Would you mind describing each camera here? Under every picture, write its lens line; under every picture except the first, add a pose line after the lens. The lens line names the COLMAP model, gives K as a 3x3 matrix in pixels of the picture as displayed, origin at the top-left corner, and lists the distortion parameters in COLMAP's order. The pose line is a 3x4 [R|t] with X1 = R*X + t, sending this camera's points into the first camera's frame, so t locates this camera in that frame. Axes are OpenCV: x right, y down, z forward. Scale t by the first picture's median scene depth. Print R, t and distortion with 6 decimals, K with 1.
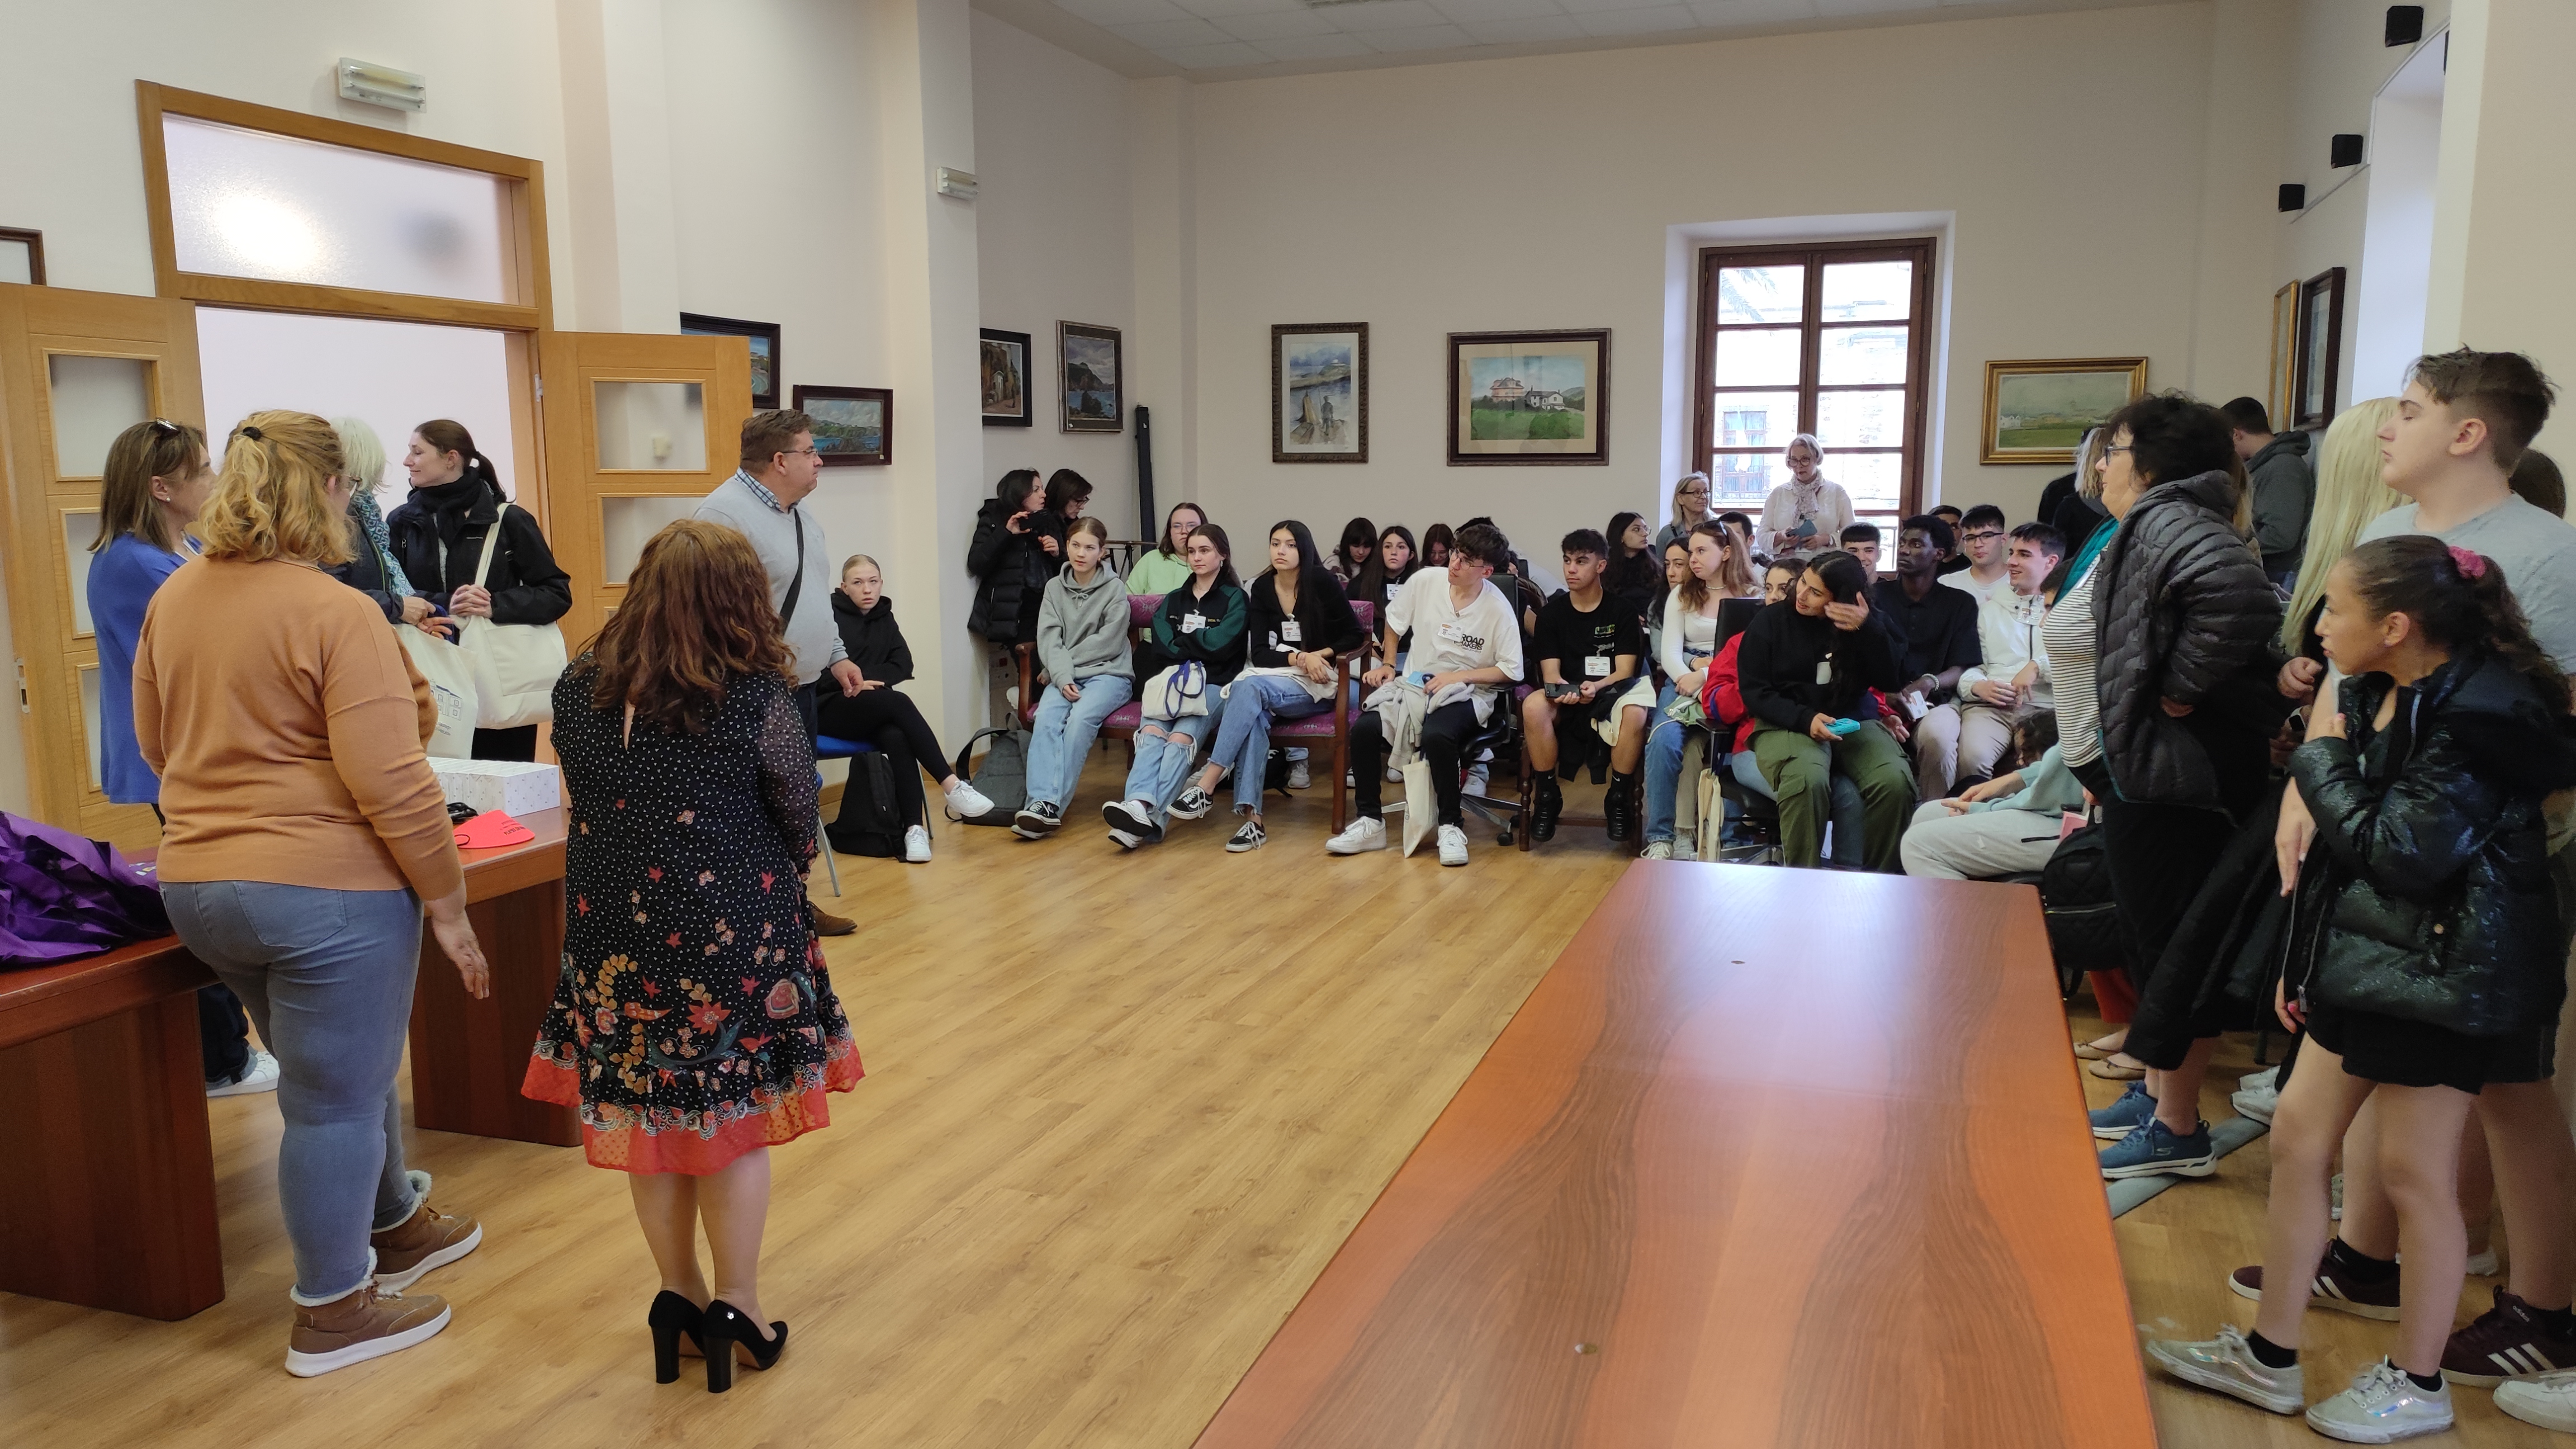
lens RADIAL K [[1926.8, 0, 1303.8], [0, 1926.8, 722.7], [0, 0, 1]] dist [0.052871, 0.002849]
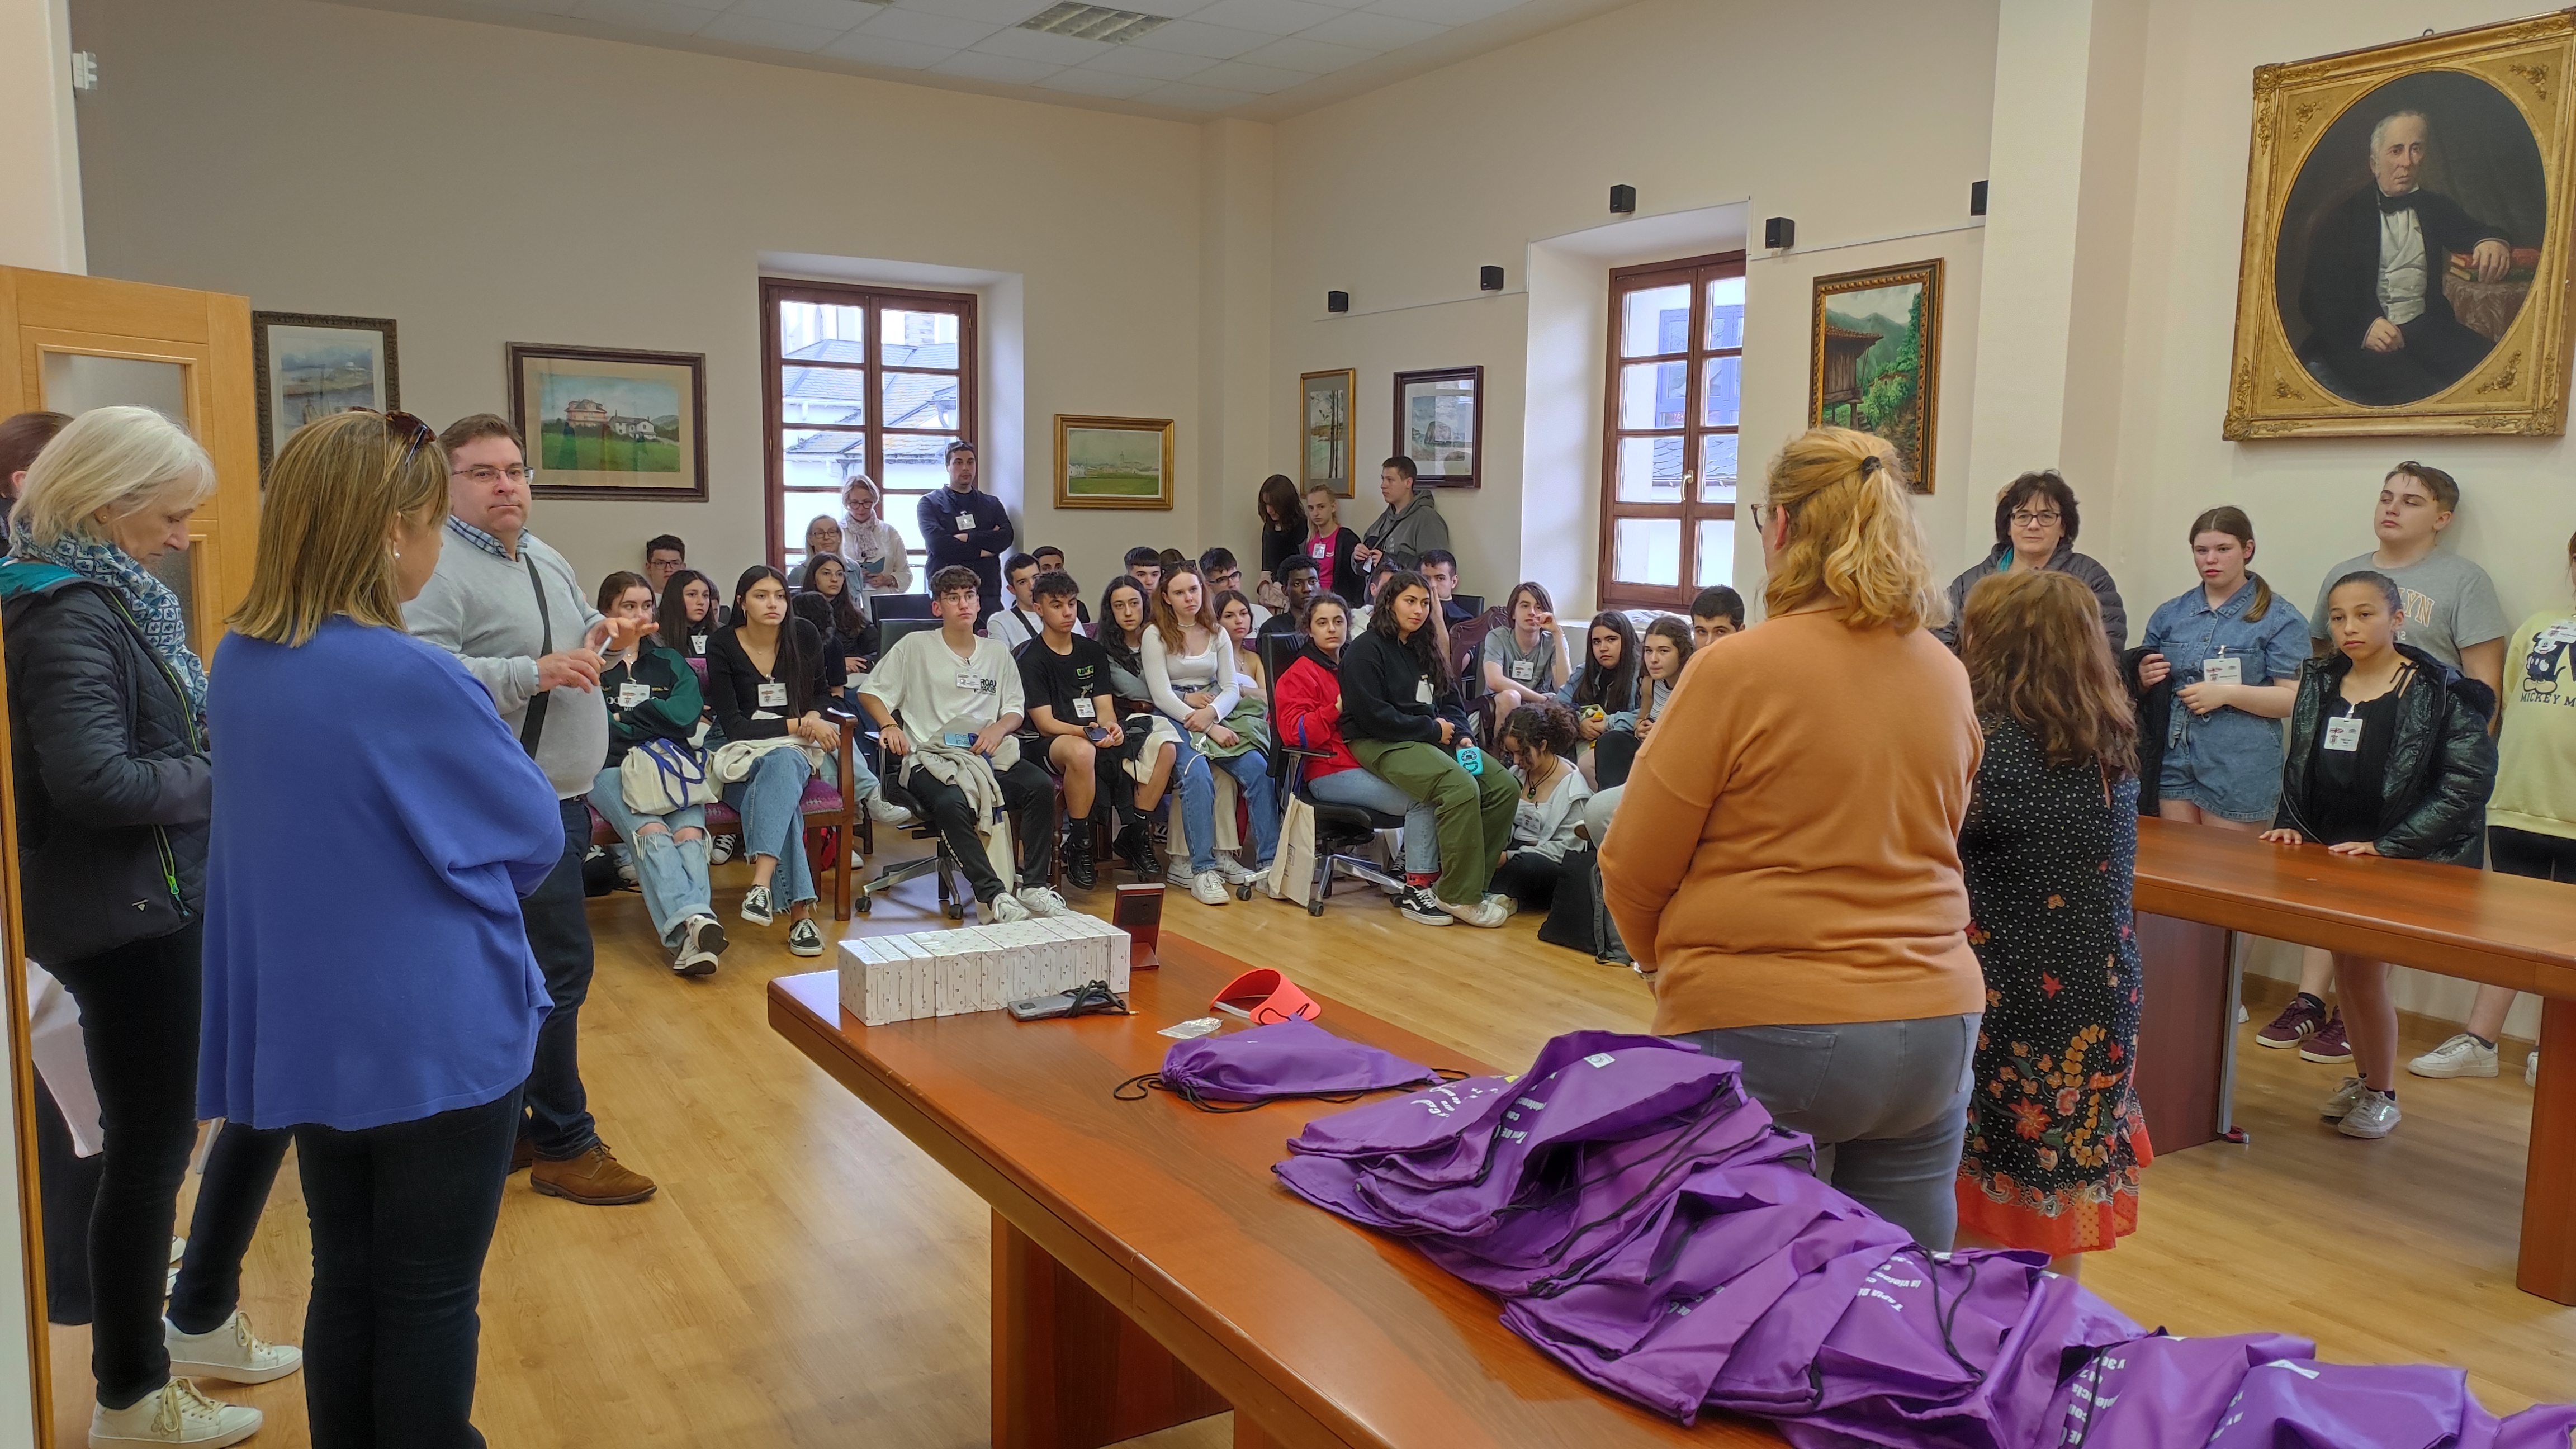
lens RADIAL K [[1926.8, 0, 1300.4], [0, 1926.8, 726.6], [0, 0, 1]] dist [0.052871, 0.002849]
pose [[0.609694, -0.079108, 0.788680, -0.412072], [0.091533, 0.995377, 0.029080, -0.028079], [-0.787334, 0.054460, 0.614116, 0.218945]]
